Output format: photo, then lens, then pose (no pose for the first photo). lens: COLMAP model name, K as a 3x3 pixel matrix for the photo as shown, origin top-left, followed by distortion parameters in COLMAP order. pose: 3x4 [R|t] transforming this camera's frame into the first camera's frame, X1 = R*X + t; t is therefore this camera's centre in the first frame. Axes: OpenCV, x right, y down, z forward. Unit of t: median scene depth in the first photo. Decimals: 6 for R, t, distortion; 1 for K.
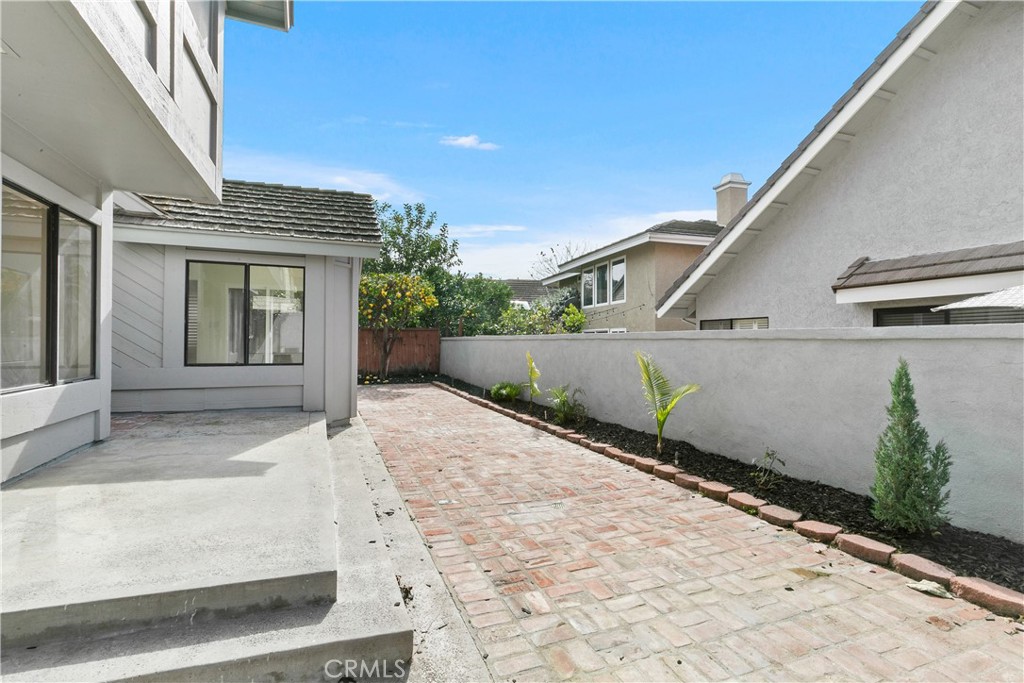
lens RADIAL K [[467.3, 0, 499.8], [0, 467.3, 336.3], [0, 0, 1]] dist [-0.000746, -0.000401]
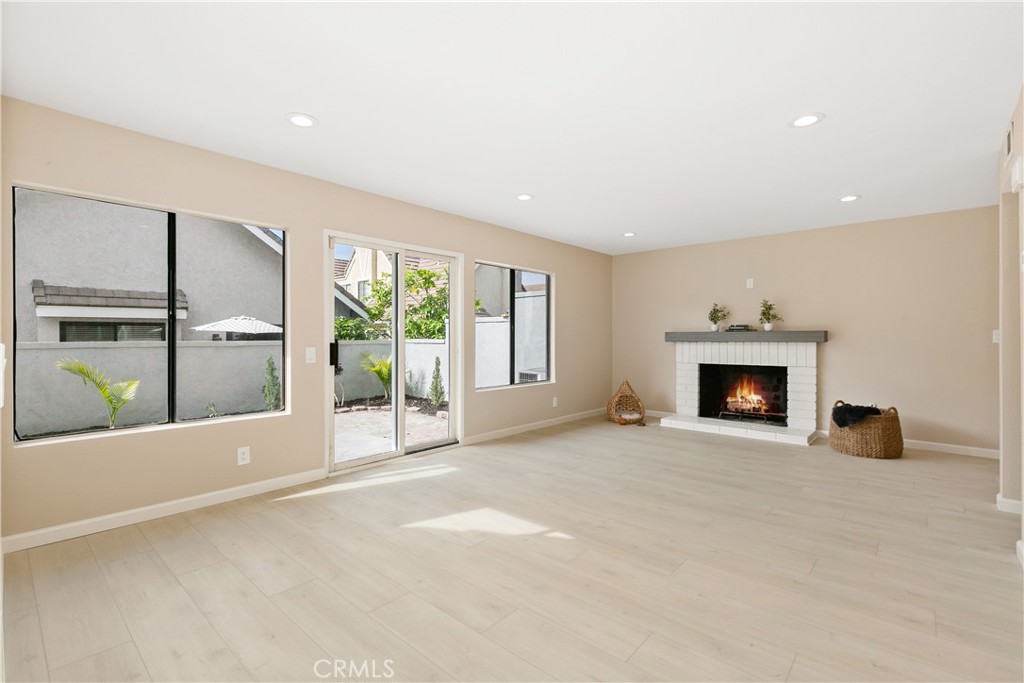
lens RADIAL K [[467.3, 0, 509.9], [0, 467.3, 335.3], [0, 0, 1]] dist [-0.000746, -0.000401]
pose [[-0.468887, -0.003818, 0.883250, -1.576687], [-0.012619, 0.999918, -0.002377, -0.048936], [-0.883168, -0.012260, -0.468896, 0.741846]]
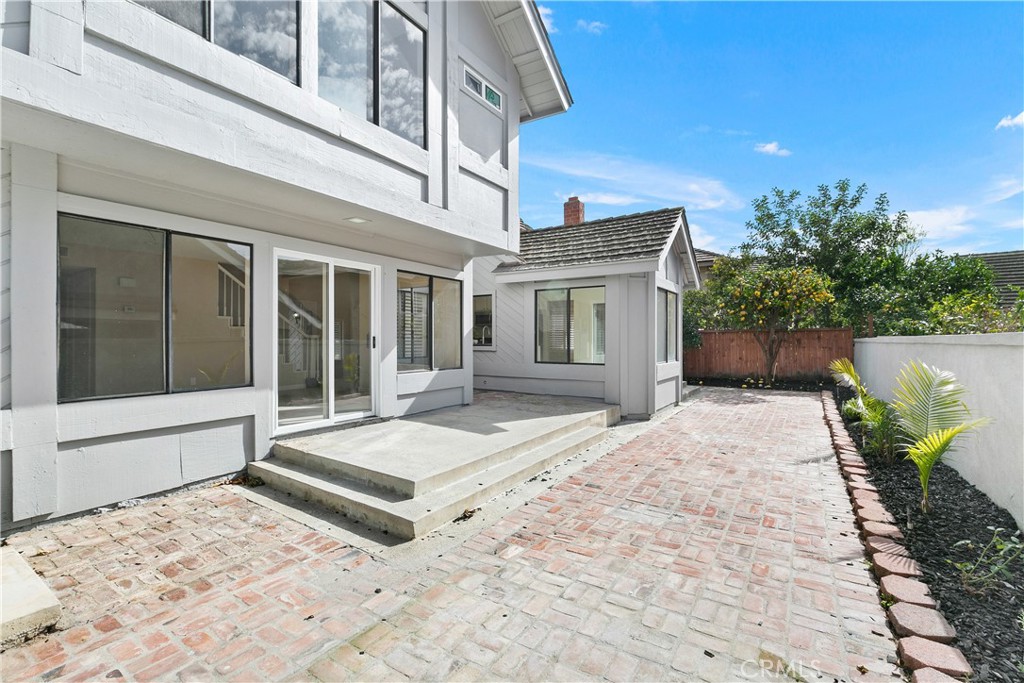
lens RADIAL K [[467.3, 0, 521.7], [0, 467.3, 334.8], [0, 0, 1]] dist [-0.000746, -0.000401]
pose [[0.593827, -0.014727, -0.804458, 0.632299], [0.013037, 0.999877, -0.008681, -0.015484], [0.804487, -0.005333, 0.593946, 0.135615]]
